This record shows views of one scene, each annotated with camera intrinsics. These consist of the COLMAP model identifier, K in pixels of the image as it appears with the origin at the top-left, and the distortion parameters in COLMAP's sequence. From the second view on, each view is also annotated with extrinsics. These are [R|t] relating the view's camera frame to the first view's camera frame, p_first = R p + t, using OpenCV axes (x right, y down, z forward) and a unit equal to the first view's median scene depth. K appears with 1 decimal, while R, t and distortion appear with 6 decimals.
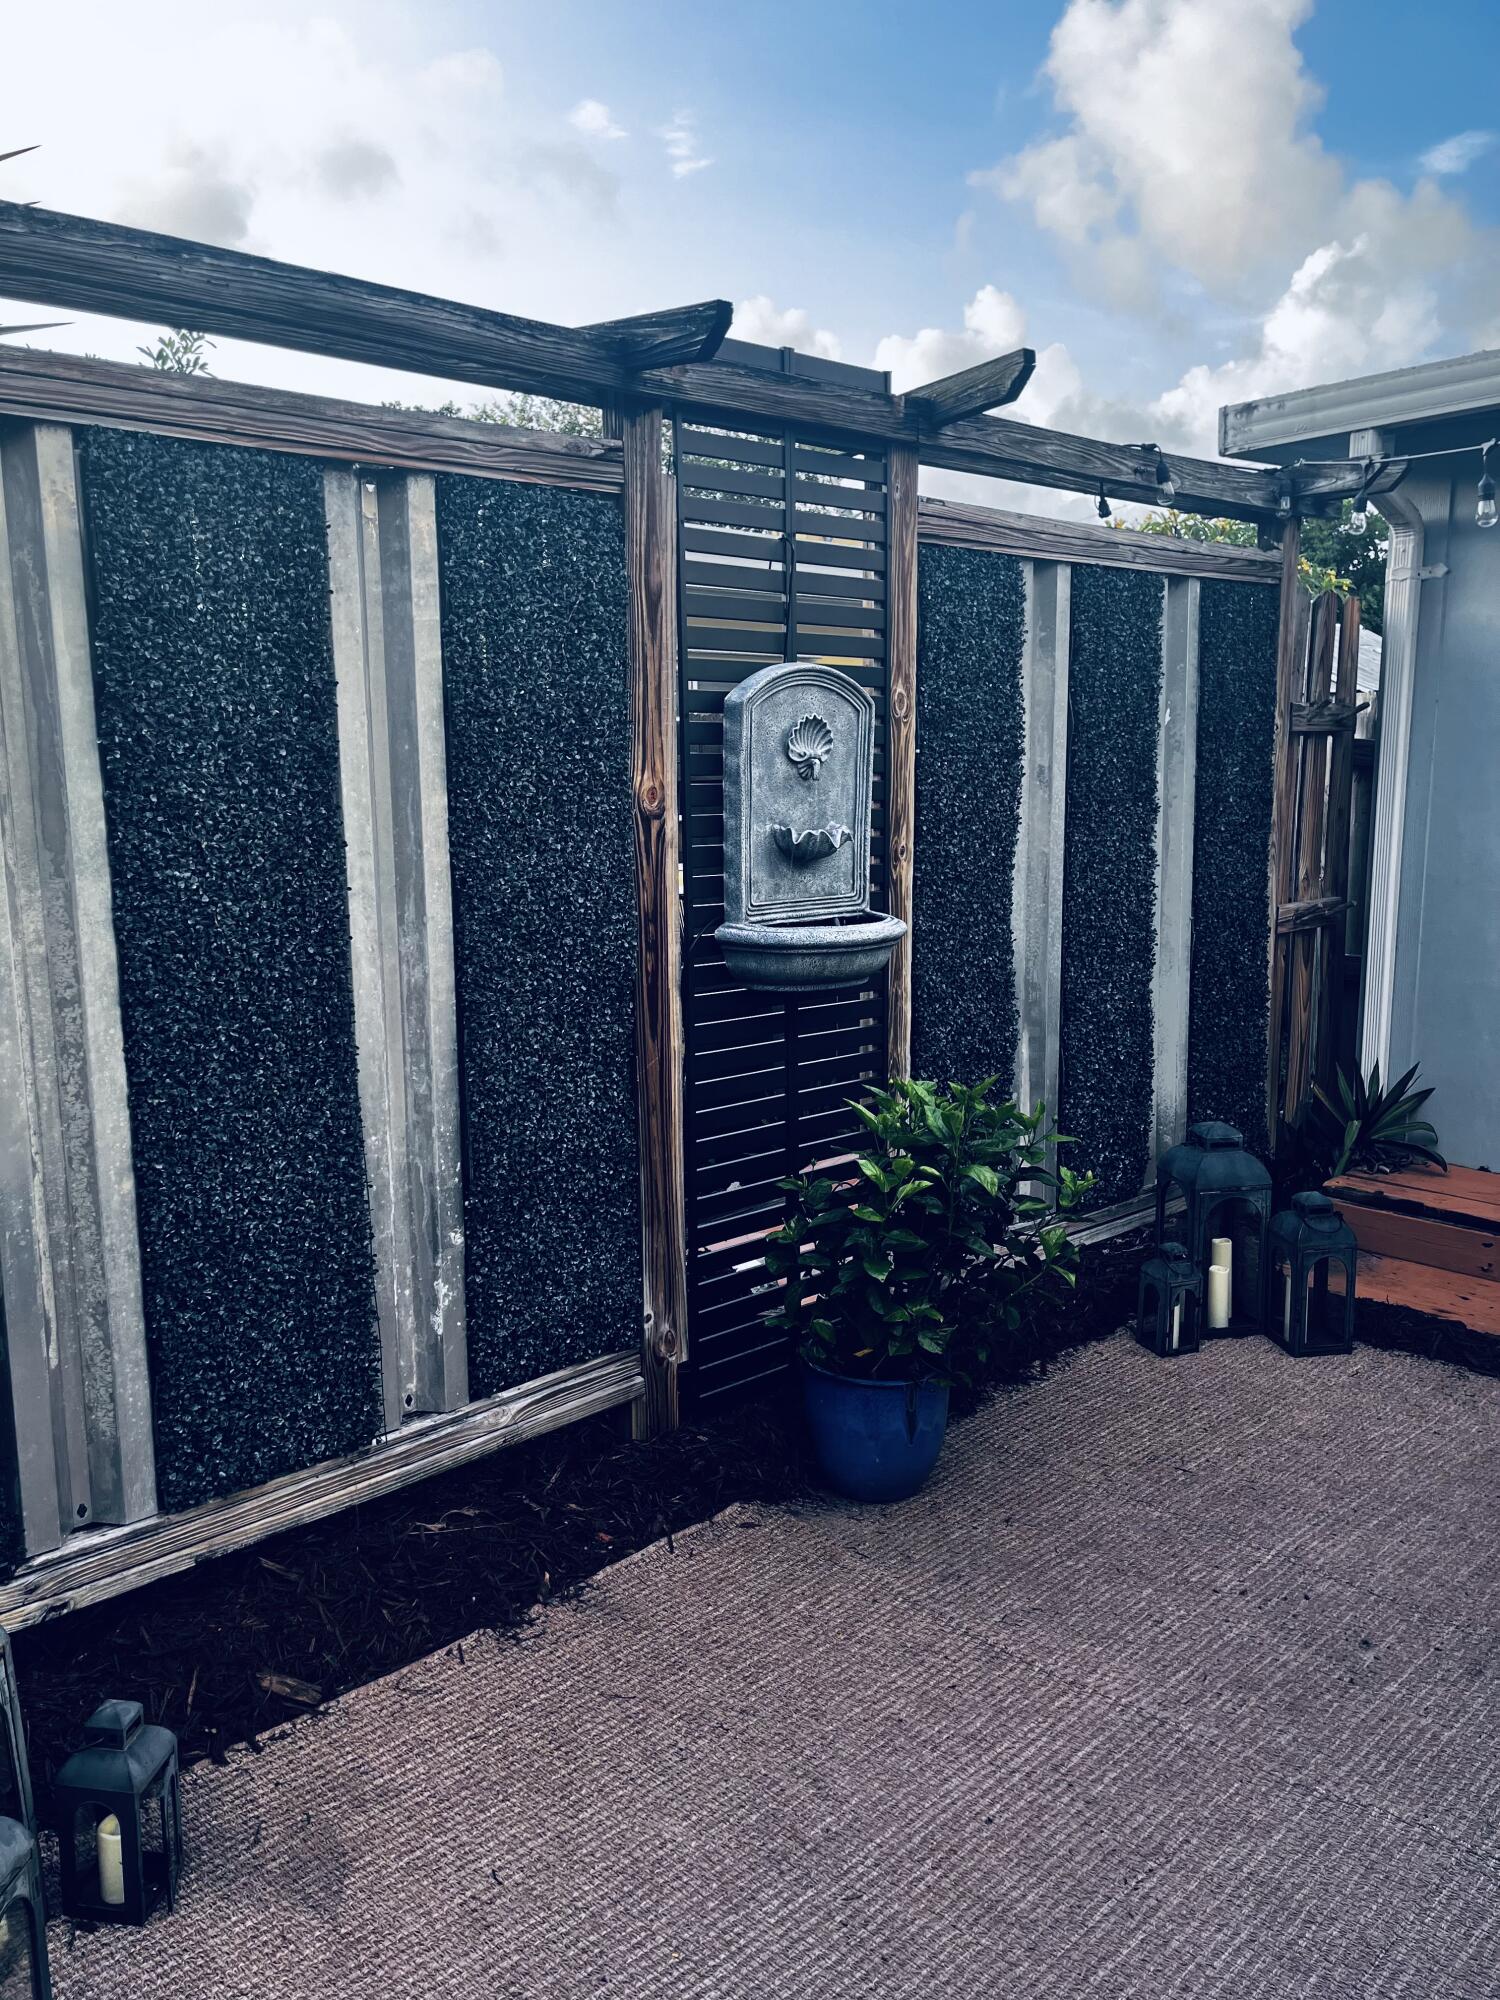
lens RADIAL K [[1540.8, 0, 750.5], [0, 1540.8, 983.2], [0, 0, 1]] dist [0.039382, -0.001908]
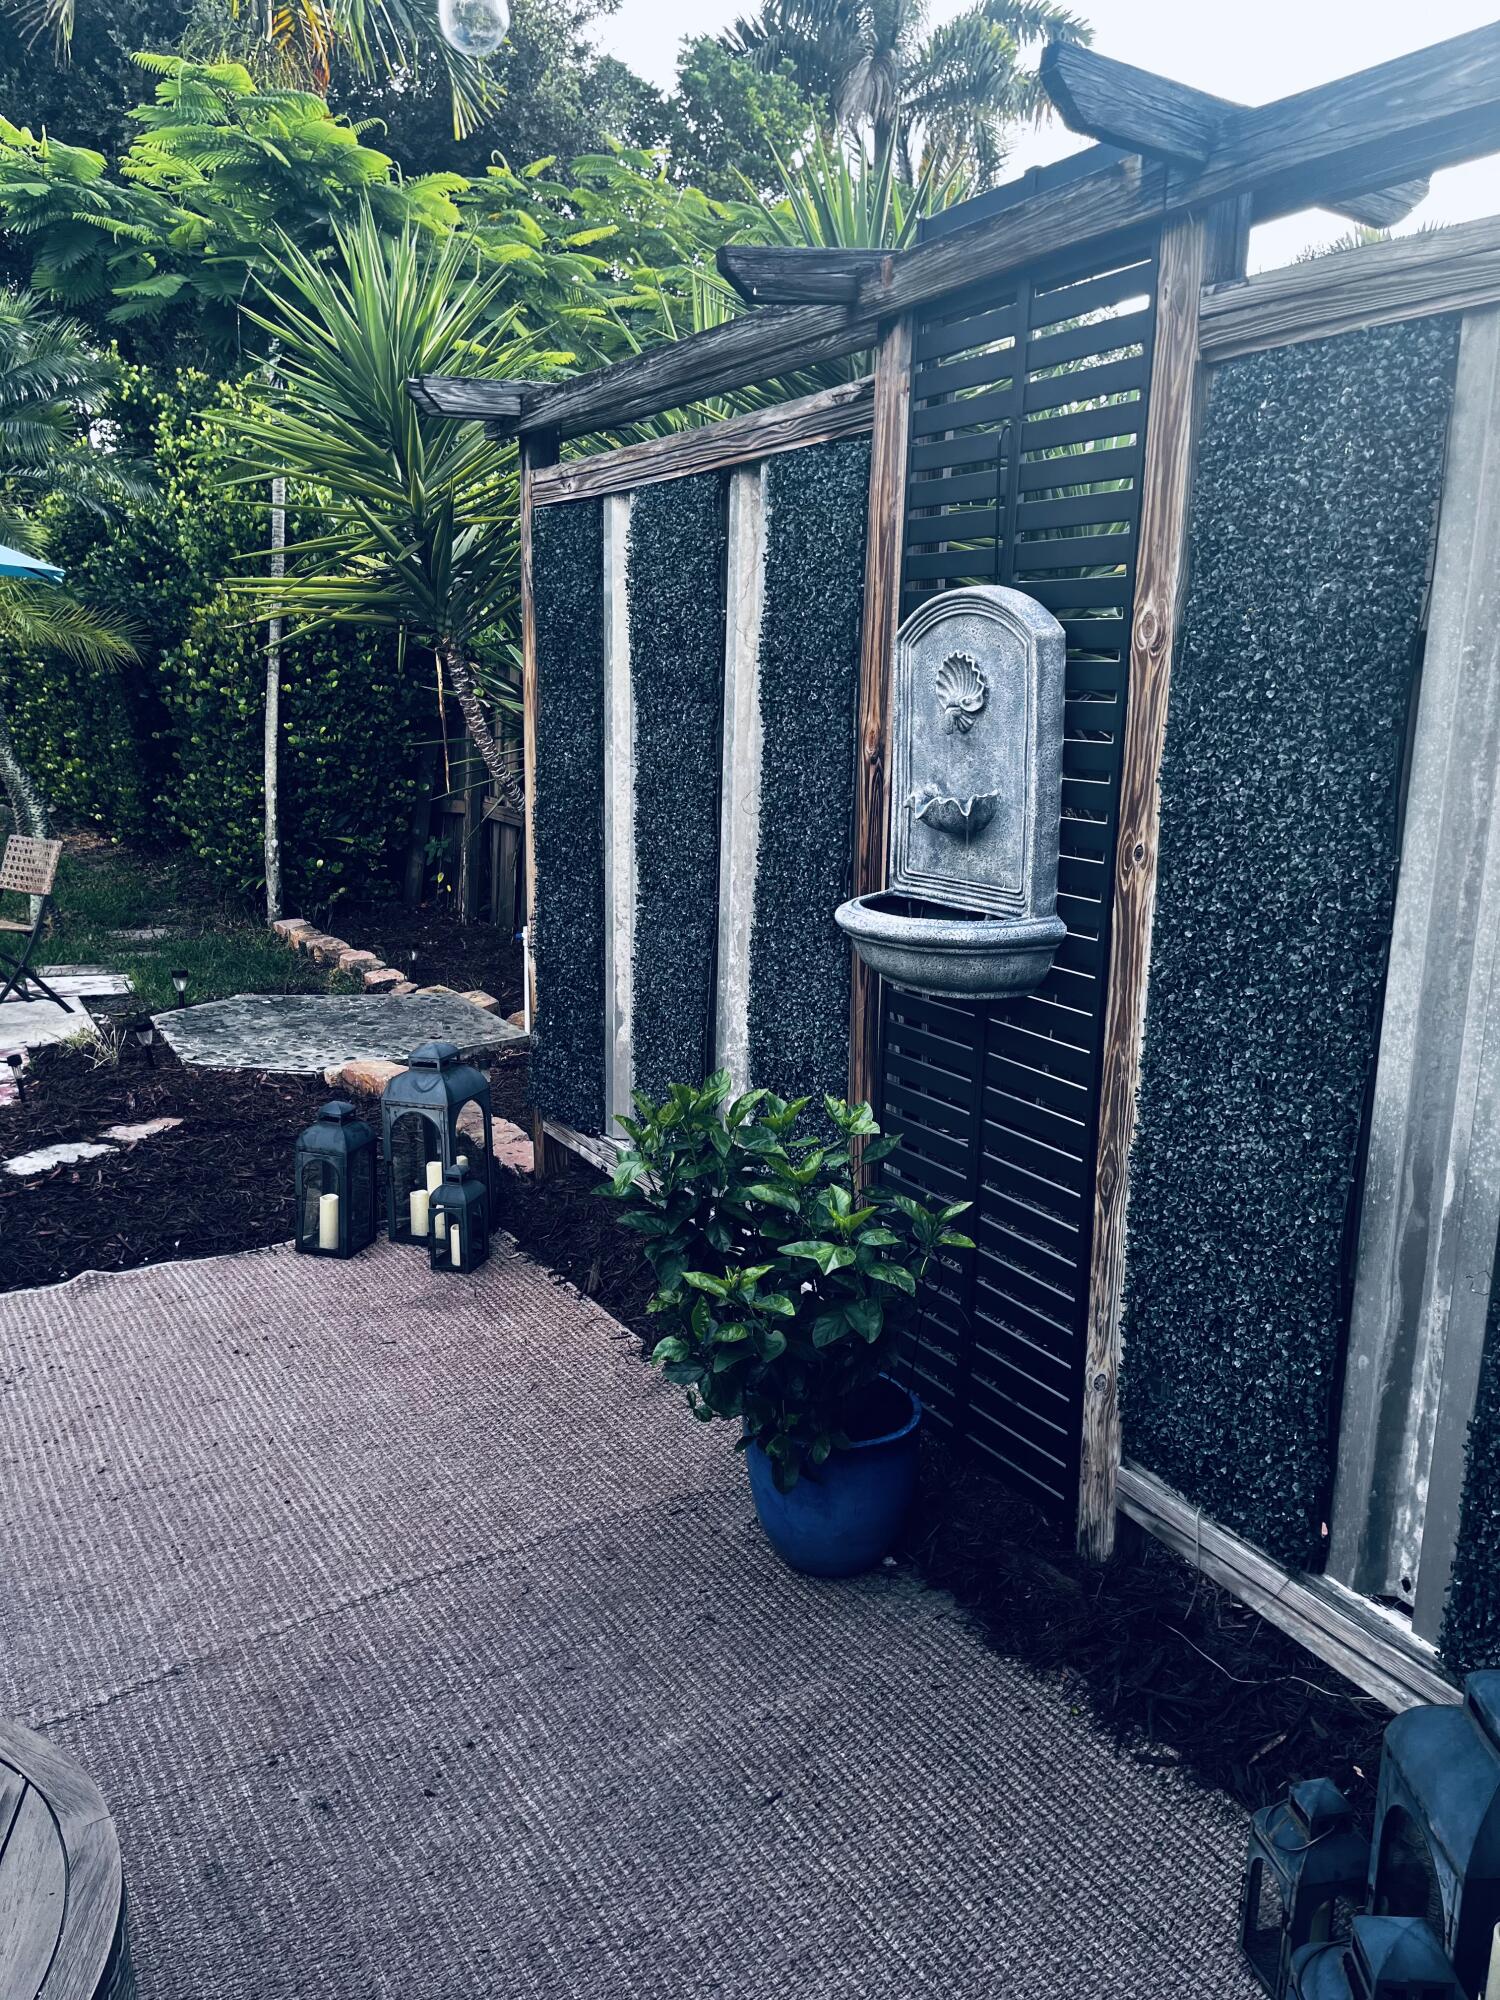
lens RADIAL K [[1496.4, 0, 750.0], [0, 1496.4, 1000.0], [0, 0, 1]] dist [0.062111, -0.085671]
pose [[-0.201598, 0.213481, -0.955920, 0.862657], [-0.149159, 0.957884, 0.245377, -0.178738], [0.968044, 0.192052, -0.161265, 1.070865]]
